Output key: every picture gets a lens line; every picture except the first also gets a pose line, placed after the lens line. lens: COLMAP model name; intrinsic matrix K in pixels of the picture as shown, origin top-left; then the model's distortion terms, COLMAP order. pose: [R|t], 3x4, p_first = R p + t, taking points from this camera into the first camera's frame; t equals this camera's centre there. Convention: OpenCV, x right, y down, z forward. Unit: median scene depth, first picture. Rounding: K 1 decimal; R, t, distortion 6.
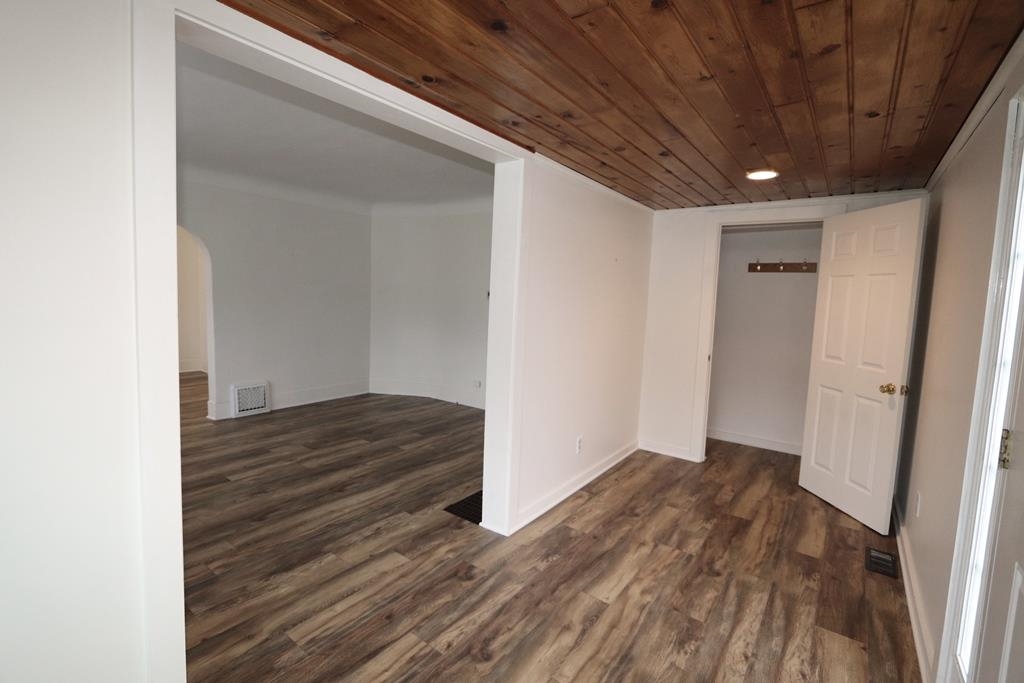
lens RADIAL K [[465.5, 0, 509.8], [0, 465.5, 335.2], [0, 0, 1]] dist [-0.011599, -0.000483]
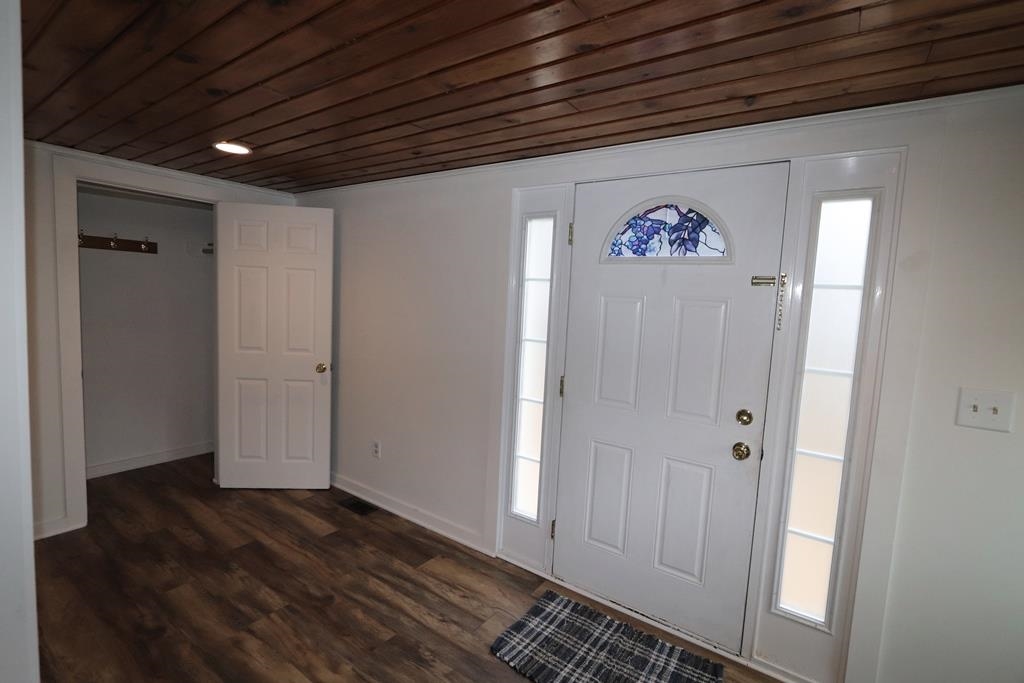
lens RADIAL K [[465.5, 0, 508.4], [0, 465.5, 340.7], [0, 0, 1]] dist [-0.011599, -0.000483]
pose [[-0.017646, -0.129740, 0.991391, -0.398592], [0.041563, 0.990593, 0.130376, -0.099978], [-0.998980, 0.043505, -0.012088, 0.604336]]
